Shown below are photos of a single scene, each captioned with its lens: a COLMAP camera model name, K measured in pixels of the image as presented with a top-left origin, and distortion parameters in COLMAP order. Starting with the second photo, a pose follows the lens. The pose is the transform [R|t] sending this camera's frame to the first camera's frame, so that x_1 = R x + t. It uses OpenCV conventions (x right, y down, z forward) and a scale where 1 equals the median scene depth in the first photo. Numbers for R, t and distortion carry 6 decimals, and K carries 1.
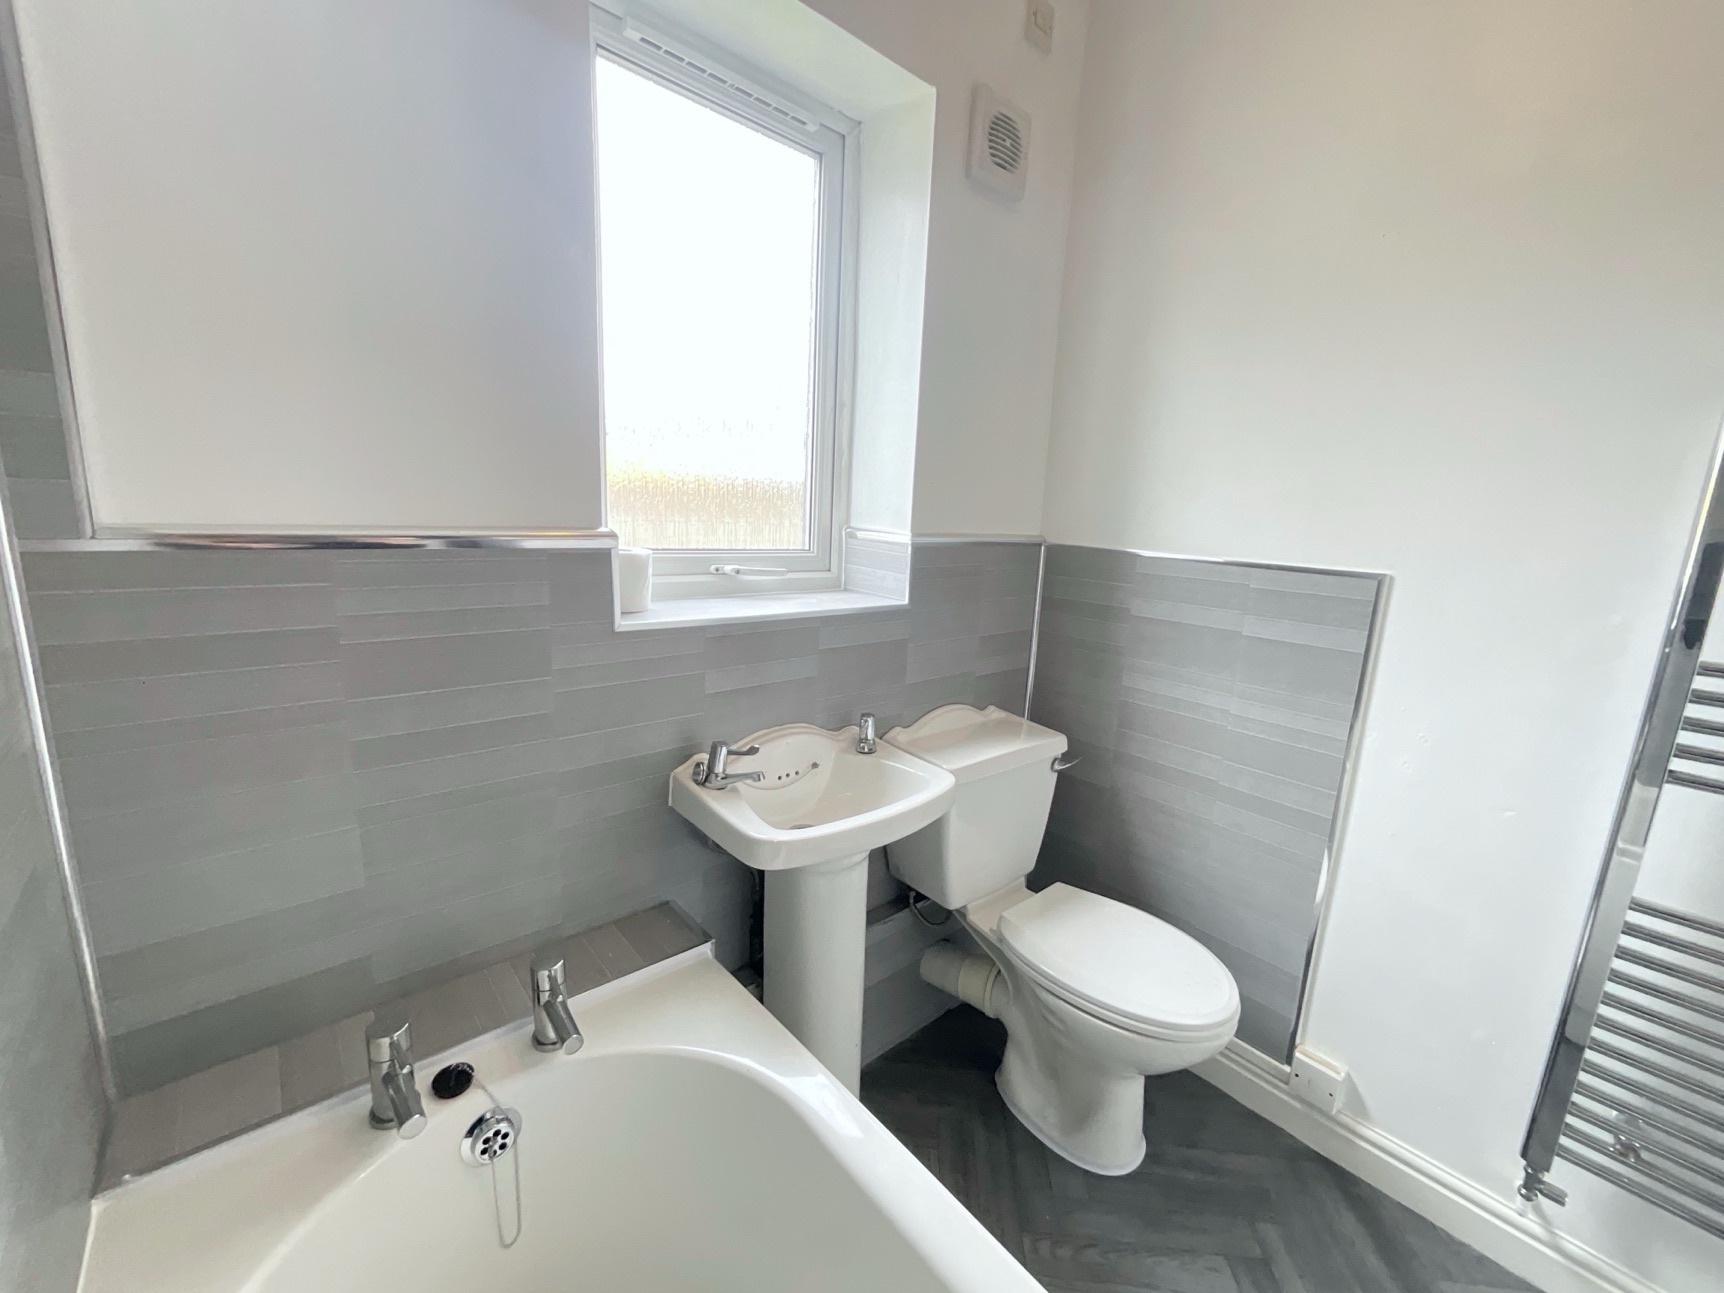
lens RADIAL K [[700.1, 0, 862.0], [0, 700.1, 646.5], [0, 0, 1]] dist [0.002155, -0.002309]
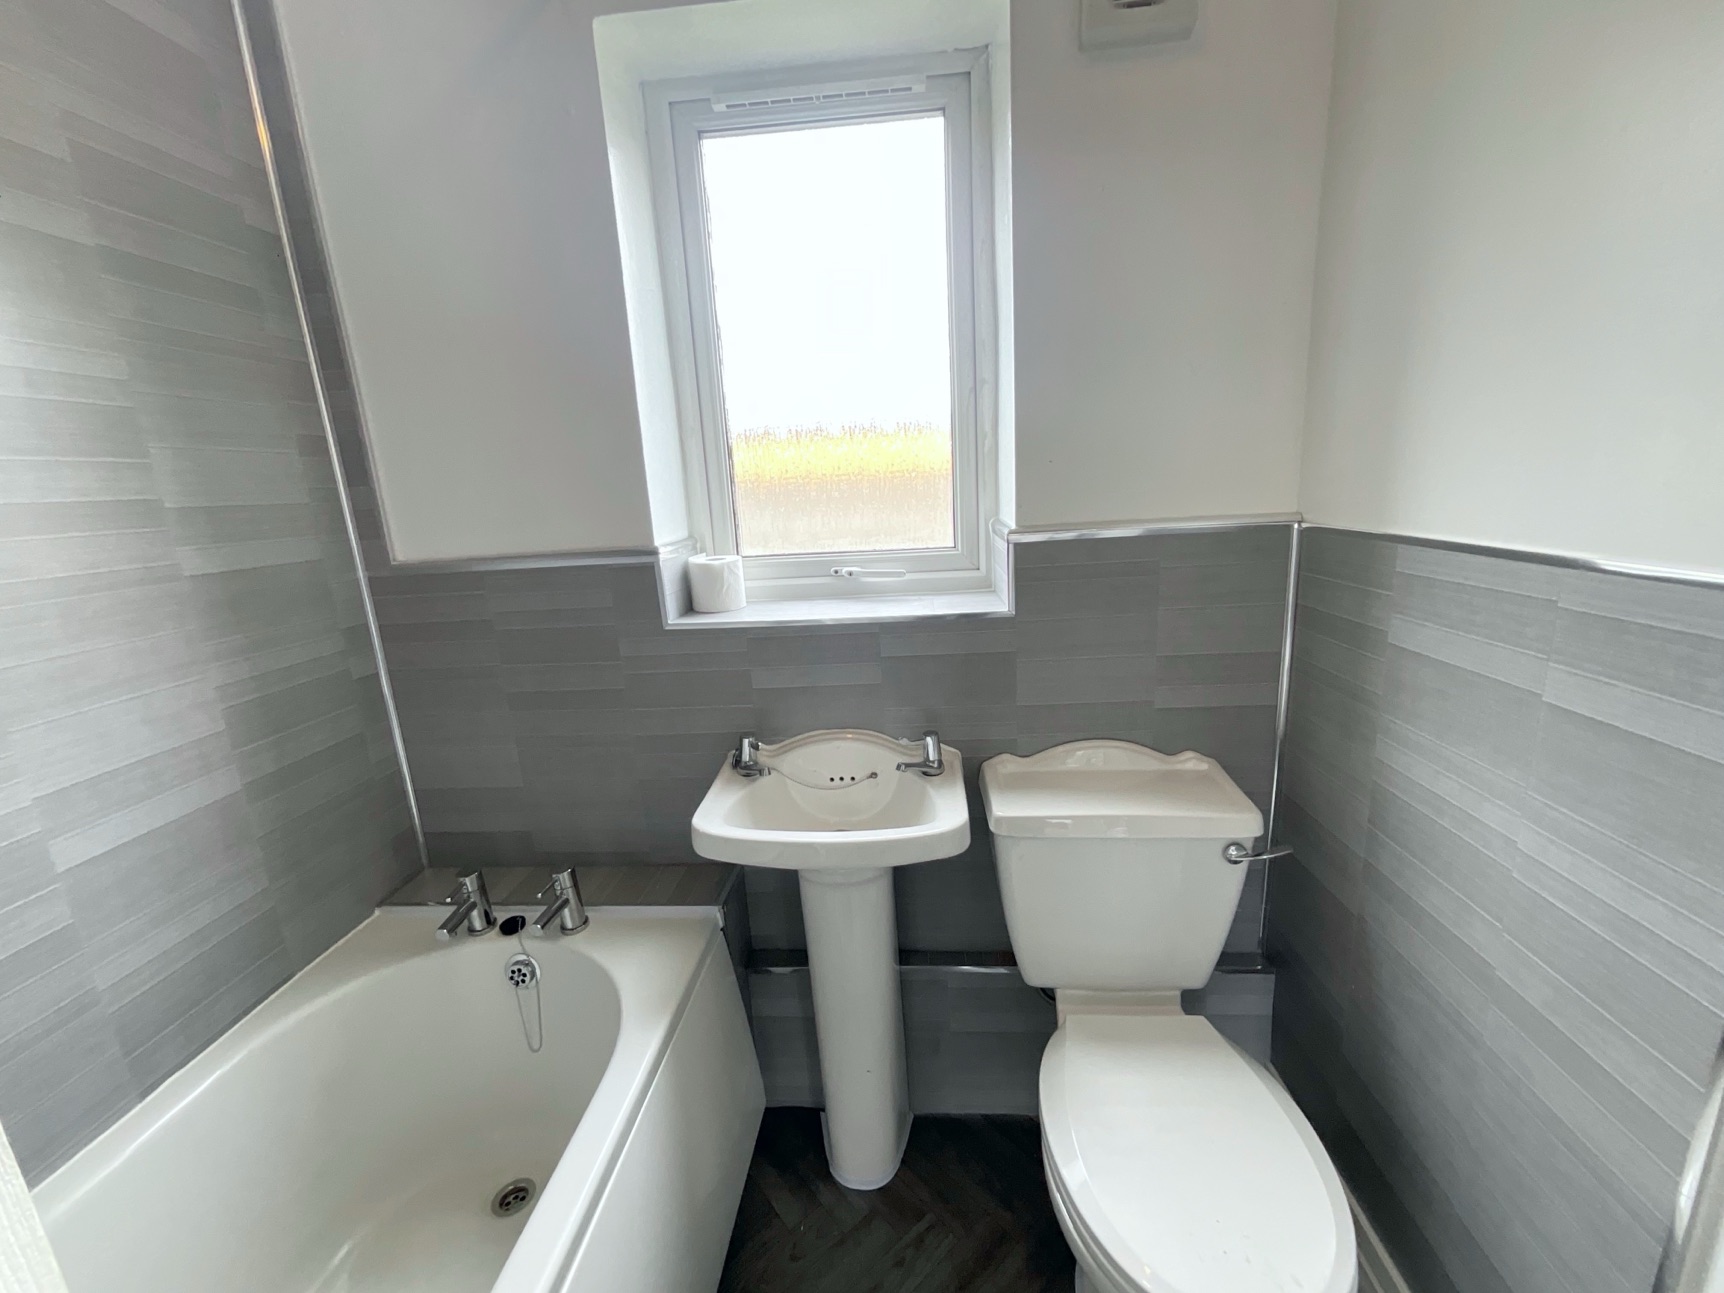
lens RADIAL K [[700.1, 0, 862.0], [0, 700.1, 646.5], [0, 0, 1]] dist [0.002155, -0.002309]
pose [[0.688181, 0.077733, -0.721363, 0.580303], [-0.051998, 0.996972, 0.057825, -0.060583], [0.723673, -0.002285, 0.690139, 0.304739]]
